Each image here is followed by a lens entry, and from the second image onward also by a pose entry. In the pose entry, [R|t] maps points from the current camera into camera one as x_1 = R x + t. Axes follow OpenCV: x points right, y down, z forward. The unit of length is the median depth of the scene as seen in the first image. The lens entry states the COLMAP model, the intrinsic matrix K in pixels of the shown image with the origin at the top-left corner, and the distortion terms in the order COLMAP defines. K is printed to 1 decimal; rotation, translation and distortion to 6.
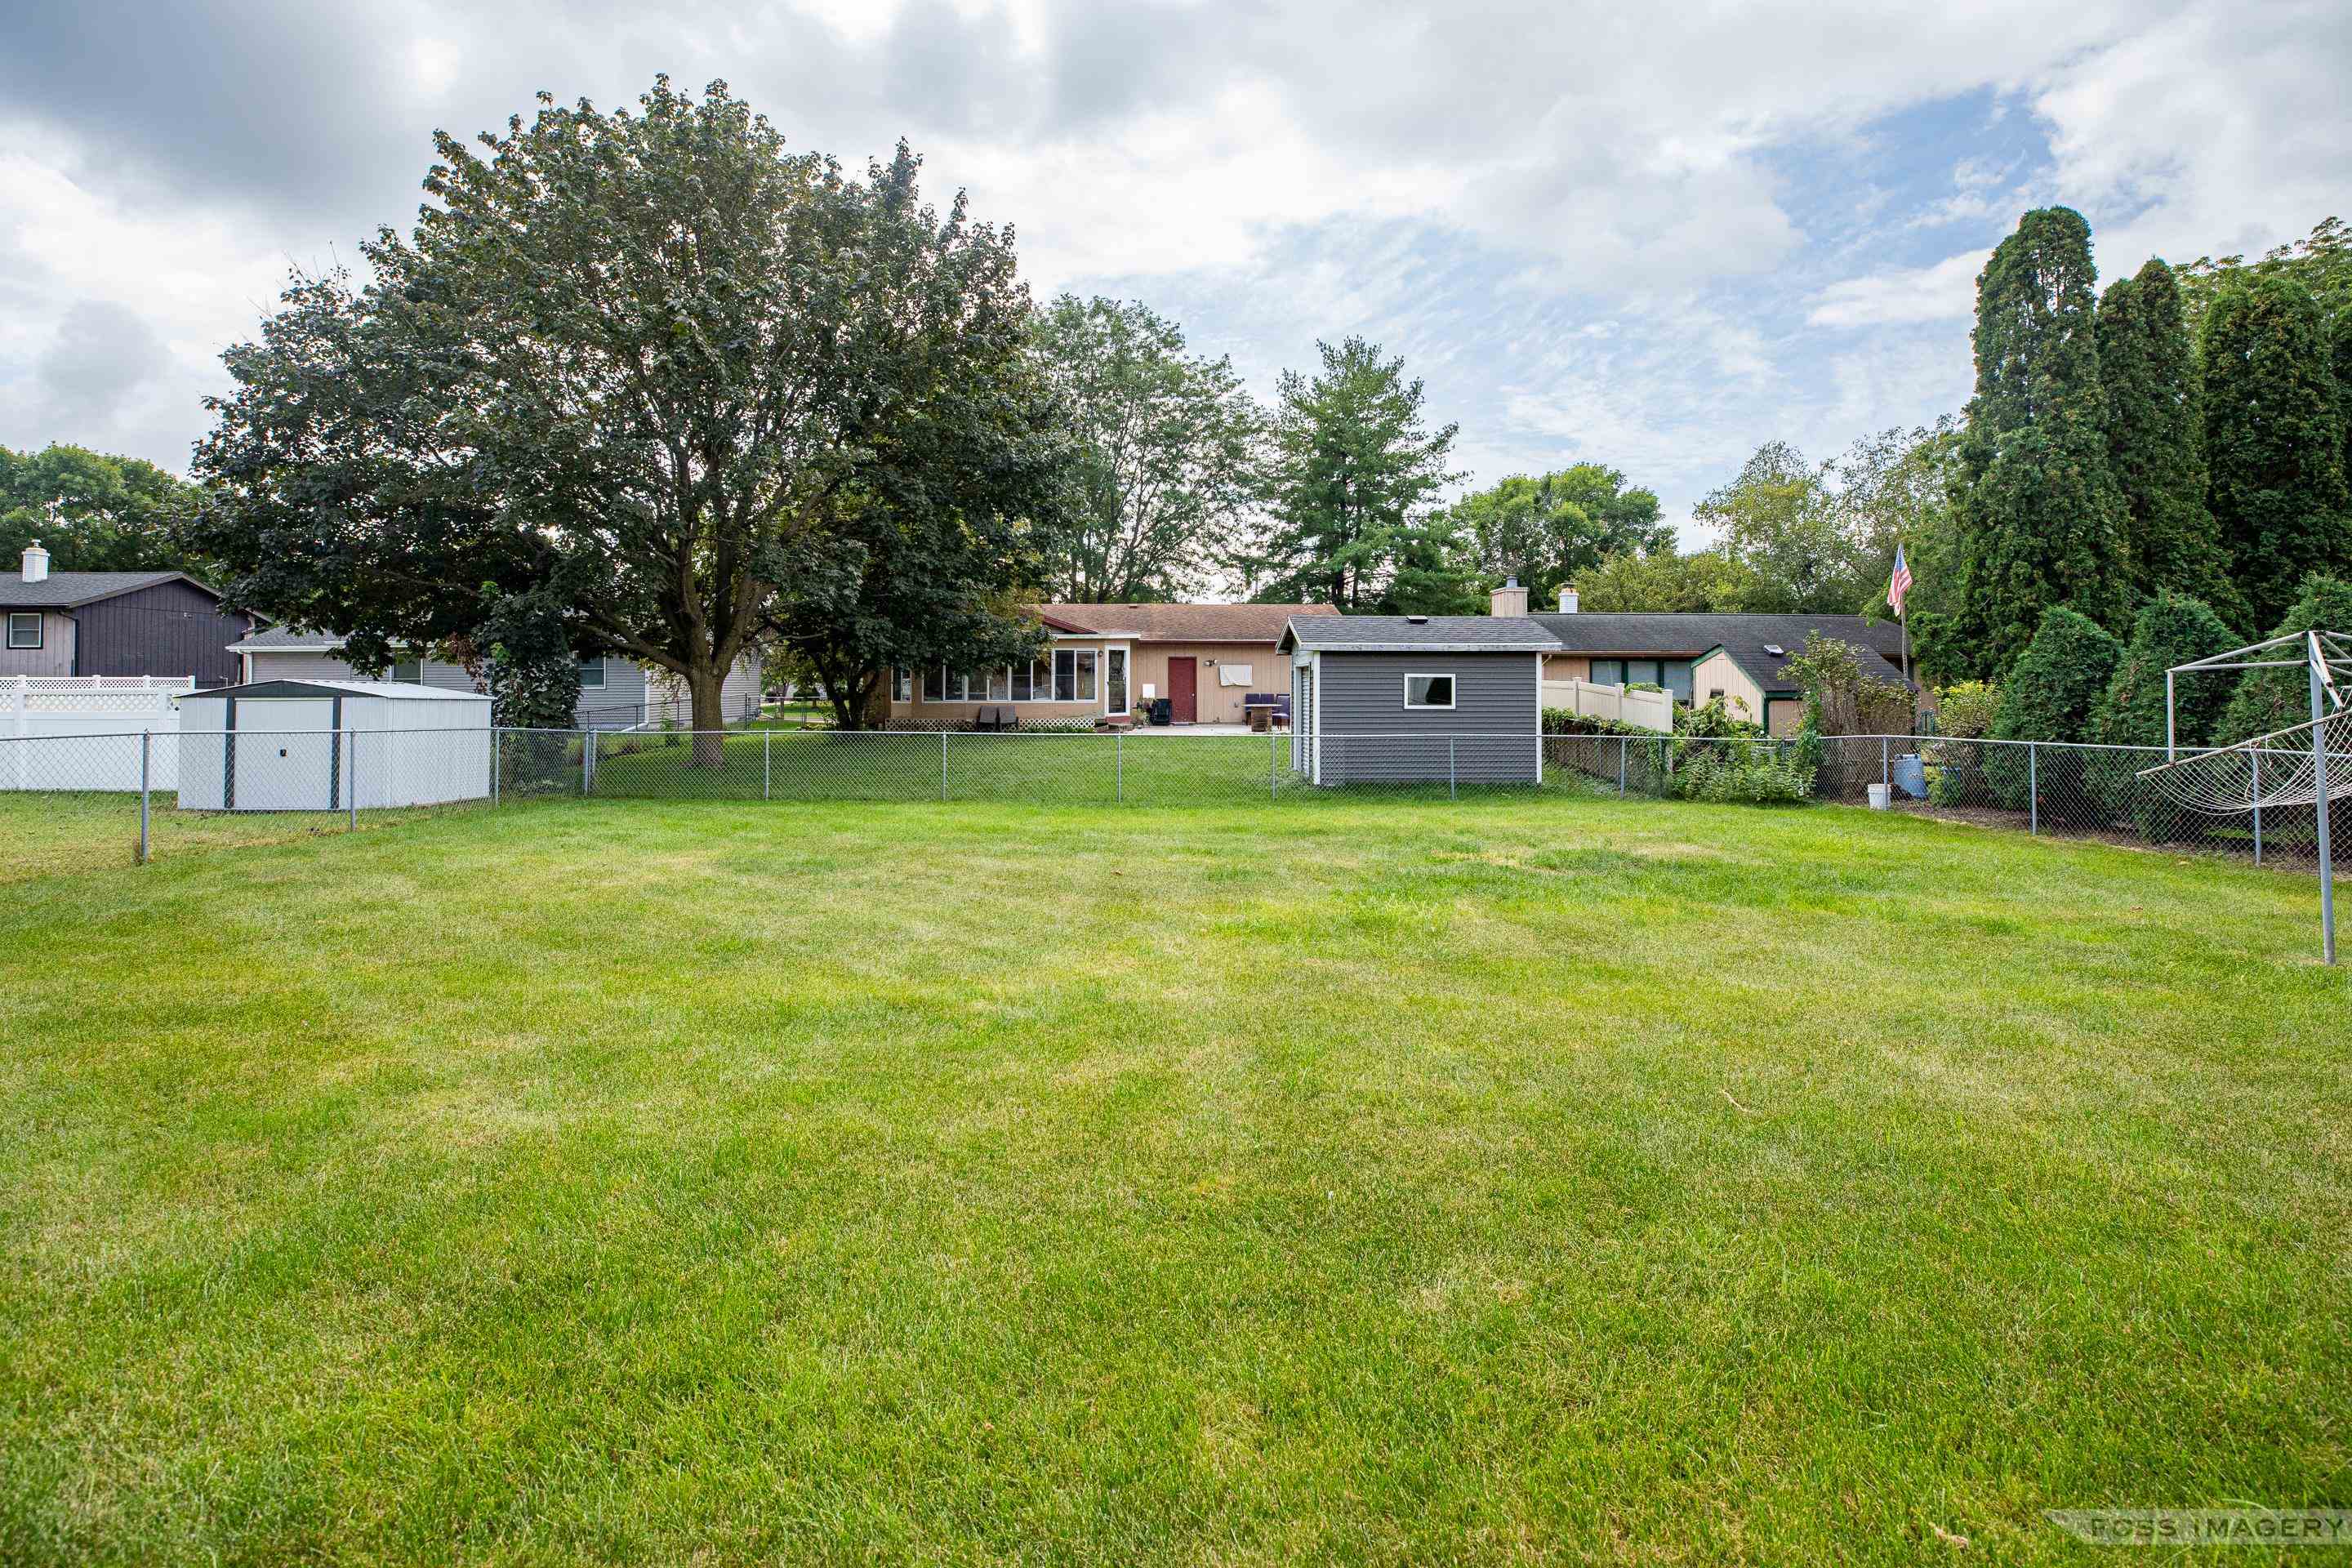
lens RADIAL K [[1114.8, 0, 1170.6], [0, 1114.8, 665.5], [0, 0, 1]] dist [-0.026776, 0.000690]
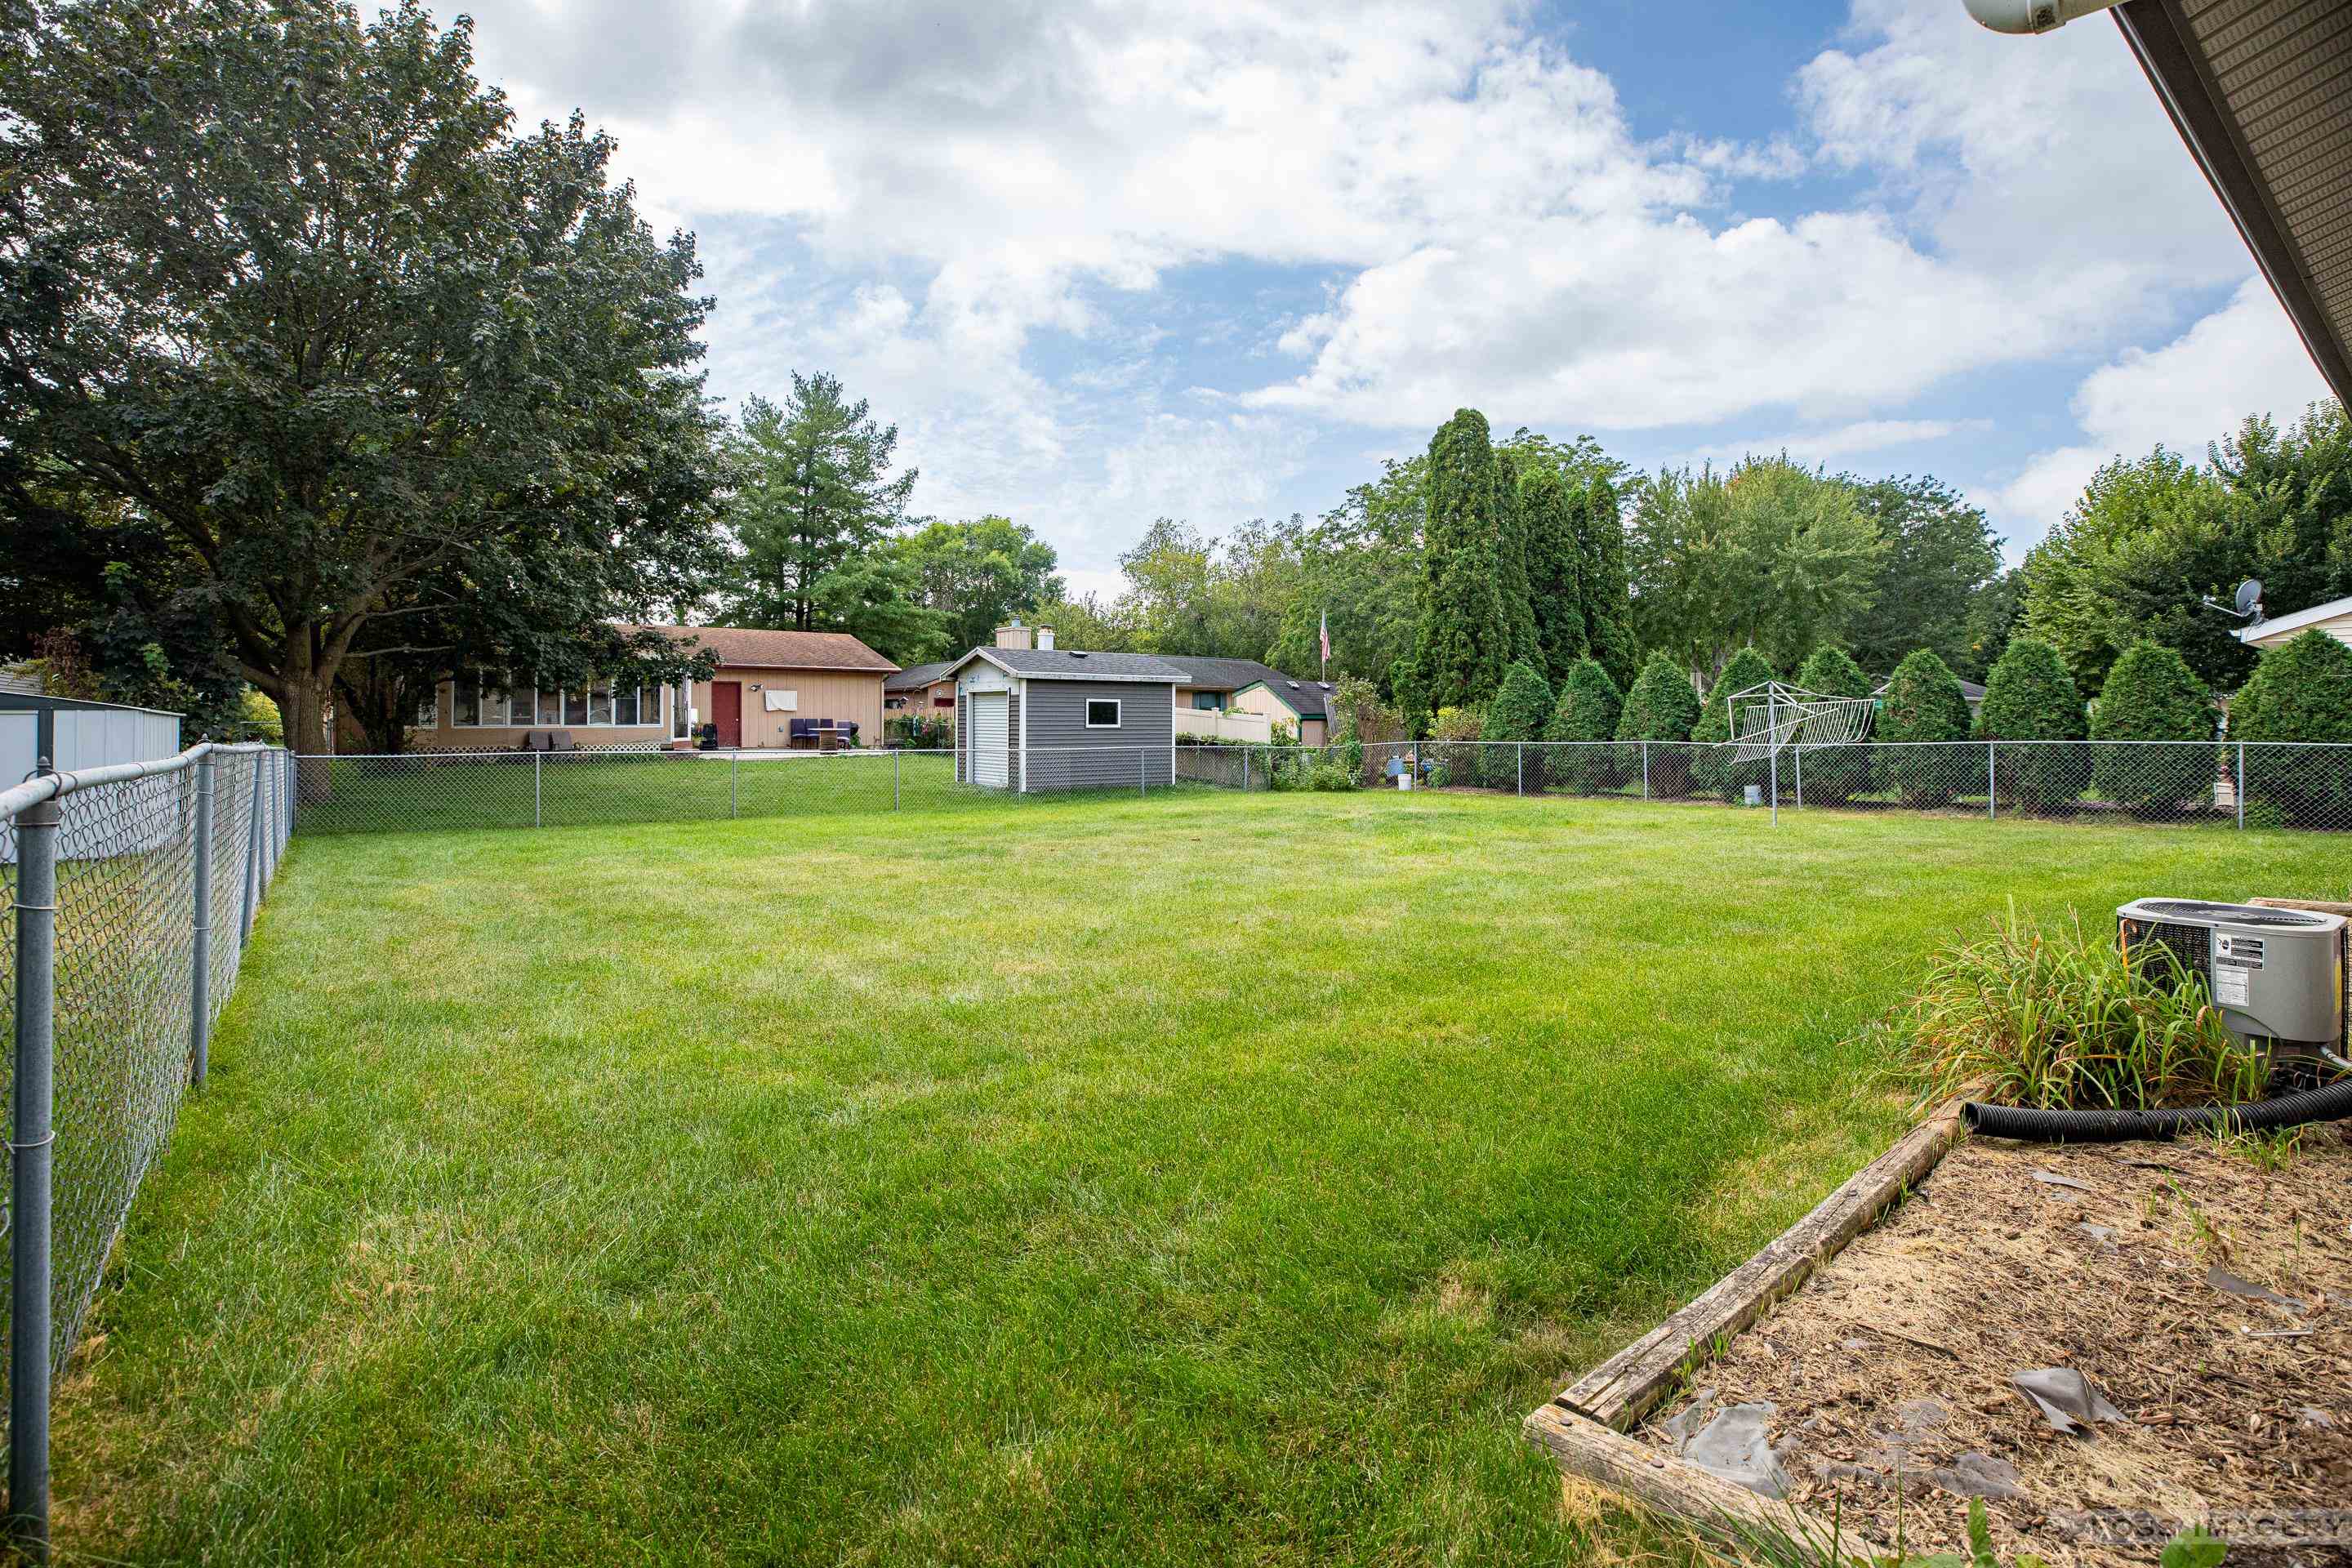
lens RADIAL K [[1091.6, 0, 1178.1], [0, 1091.6, 725.5], [0, 0, 1]] dist [-0.023978, -0.000026]
pose [[0.808258, -0.004715, 0.588809, -0.363432], [-0.011697, 0.999642, 0.024060, 0.005633], [-0.588712, -0.026334, 0.807914, -0.029010]]
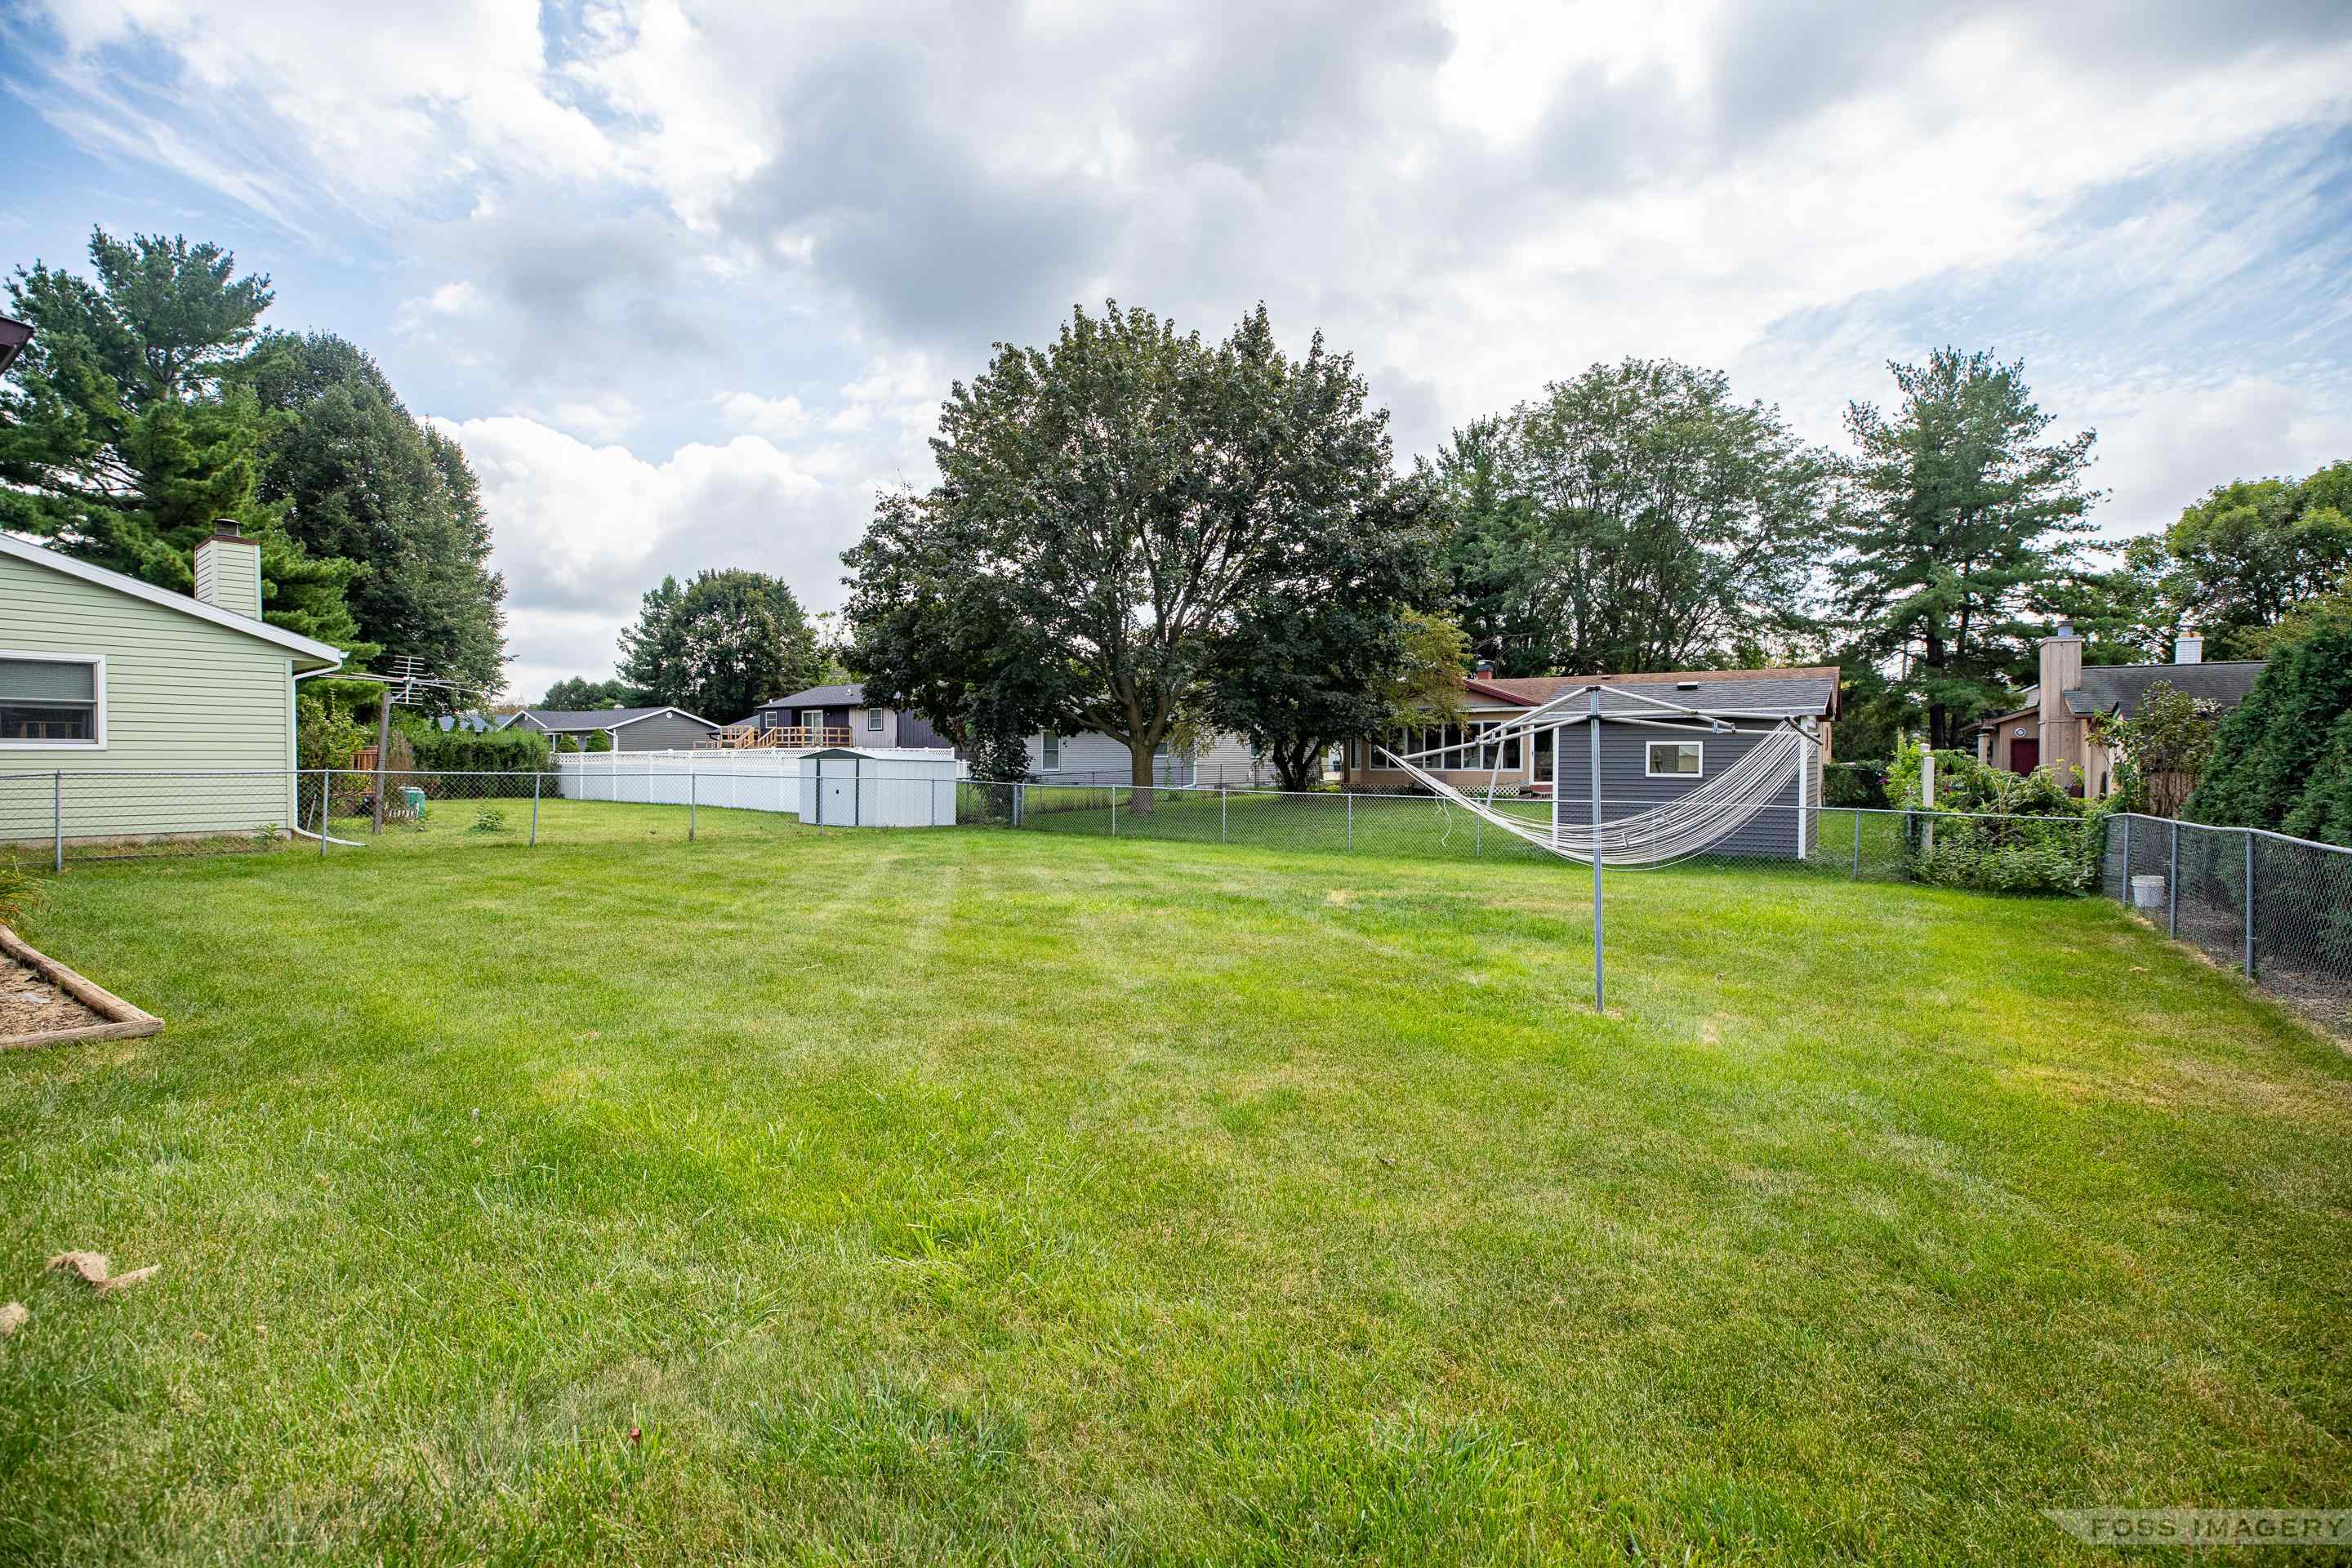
lens RADIAL K [[1065.5, 0, 1176.0], [0, 1065.5, 784.0], [0, 0, 1]] dist [-0.017871, 0.000353]
pose [[0.811612, 0.017898, -0.583923, 0.369743], [0.006246, 0.999208, 0.039309, 0.004888], [0.584163, -0.035550, 0.810857, -0.014904]]
